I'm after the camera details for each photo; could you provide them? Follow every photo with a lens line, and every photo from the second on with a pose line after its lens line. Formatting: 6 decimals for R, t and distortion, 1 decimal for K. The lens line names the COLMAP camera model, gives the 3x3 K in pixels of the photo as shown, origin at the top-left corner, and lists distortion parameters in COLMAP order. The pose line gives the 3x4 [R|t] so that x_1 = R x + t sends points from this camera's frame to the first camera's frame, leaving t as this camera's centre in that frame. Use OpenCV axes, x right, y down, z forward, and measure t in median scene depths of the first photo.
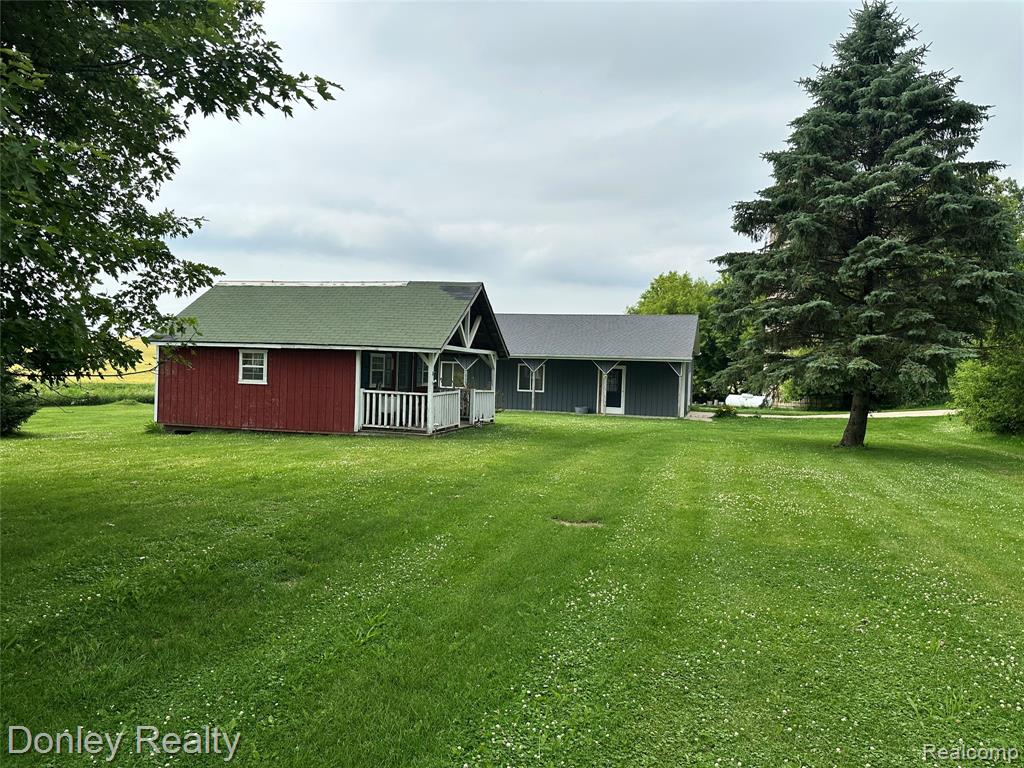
lens RADIAL K [[710.4, 0, 513.9], [0, 710.4, 386.4], [0, 0, 1]] dist [0.002513, -0.008503]
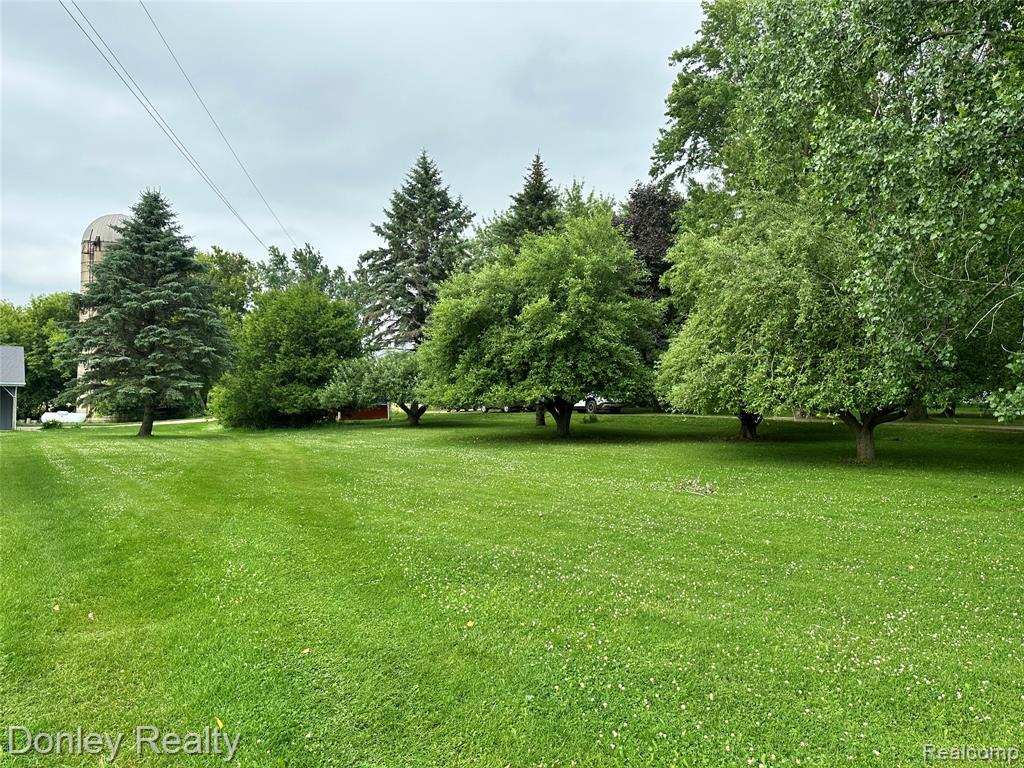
lens RADIAL K [[710.4, 0, 515.3], [0, 710.4, 389.8], [0, 0, 1]] dist [0.002513, -0.008503]
pose [[0.618302, -0.006323, 0.785915, -0.392491], [0.021610, 0.999726, -0.008958, 0.005540], [-0.785644, 0.022523, 0.618269, -0.936112]]
